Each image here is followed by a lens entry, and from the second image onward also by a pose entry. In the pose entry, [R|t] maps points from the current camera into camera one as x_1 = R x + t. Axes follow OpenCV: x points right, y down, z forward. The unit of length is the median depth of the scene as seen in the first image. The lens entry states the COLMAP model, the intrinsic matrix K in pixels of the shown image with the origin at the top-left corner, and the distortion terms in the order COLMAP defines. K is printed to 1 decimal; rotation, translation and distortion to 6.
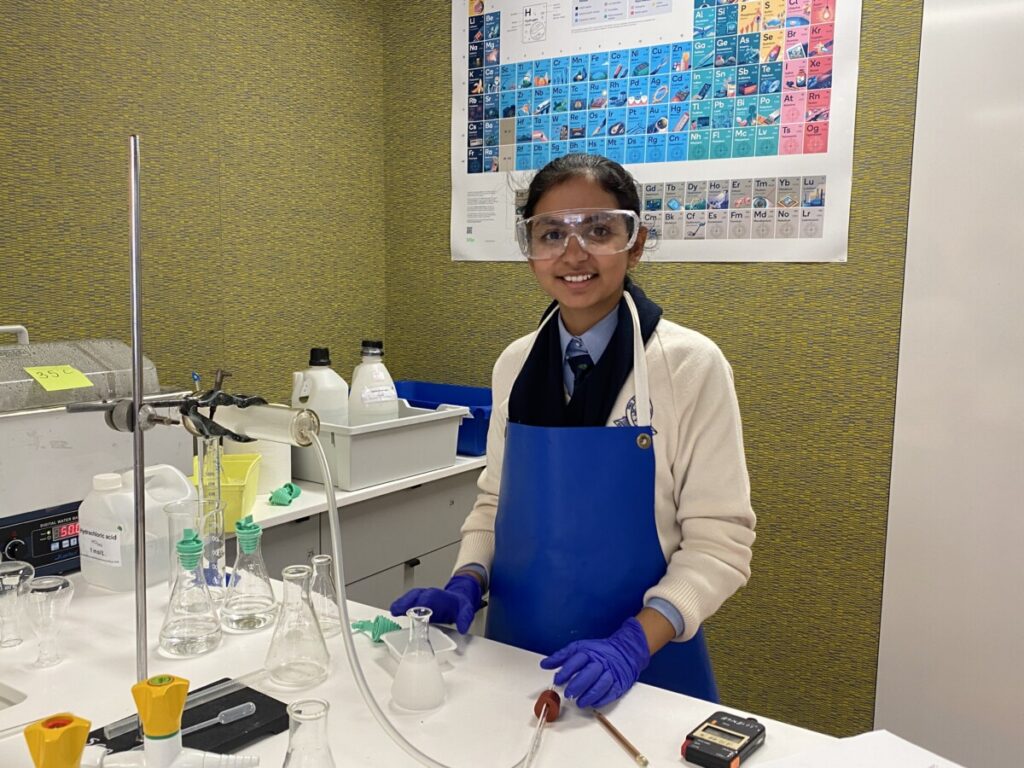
lens RADIAL K [[944.3, 0, 508.0], [0, 944.3, 391.3], [0, 0, 1]] dist [0.018187, 0.000000]
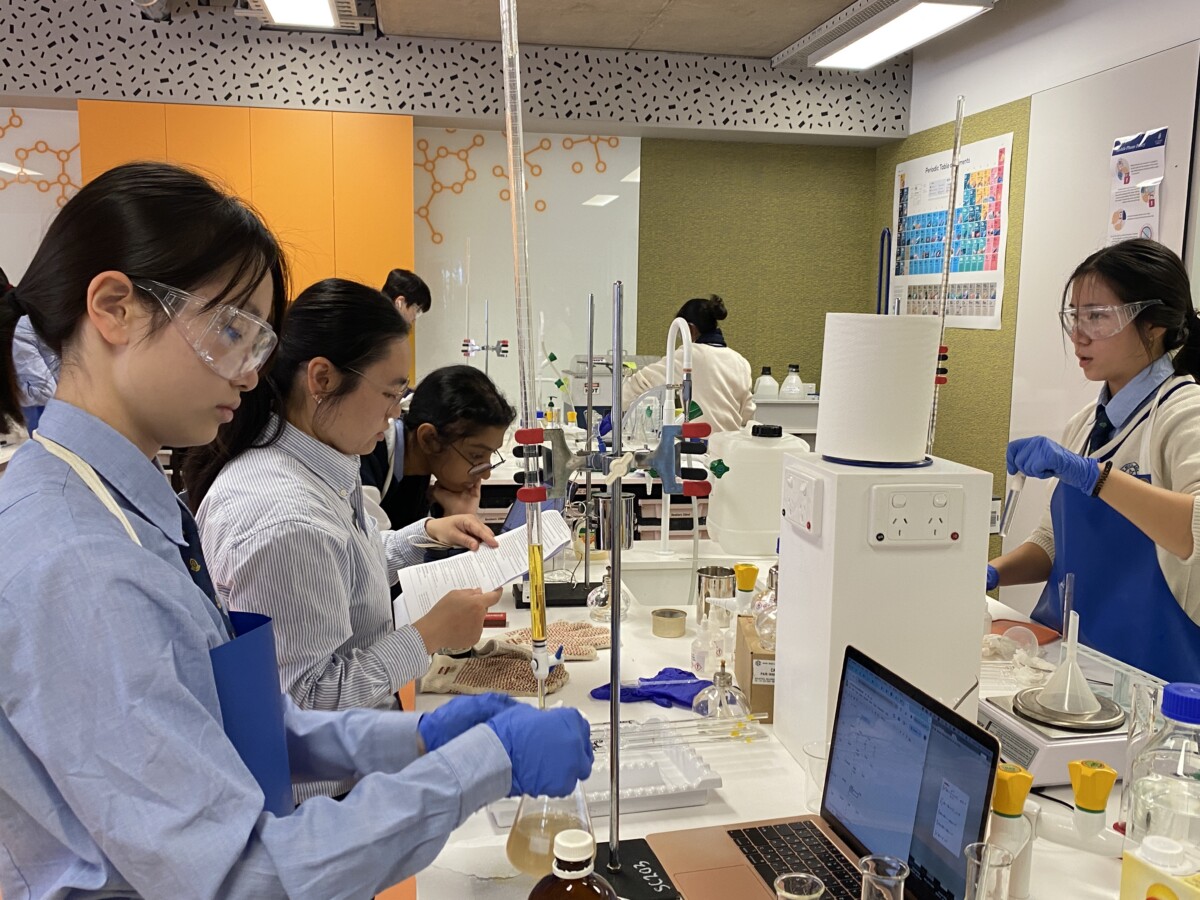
lens RADIAL K [[1118.3, 0, 600.3], [0, 1118.3, 450.4], [0, 0, 1]] dist [0.023584, 0.000000]
pose [[0.685069, 0.088310, -0.723105, 1.325682], [-0.094307, 0.995023, 0.032172, 0.092508], [0.722348, 0.046154, 0.689988, -0.977229]]
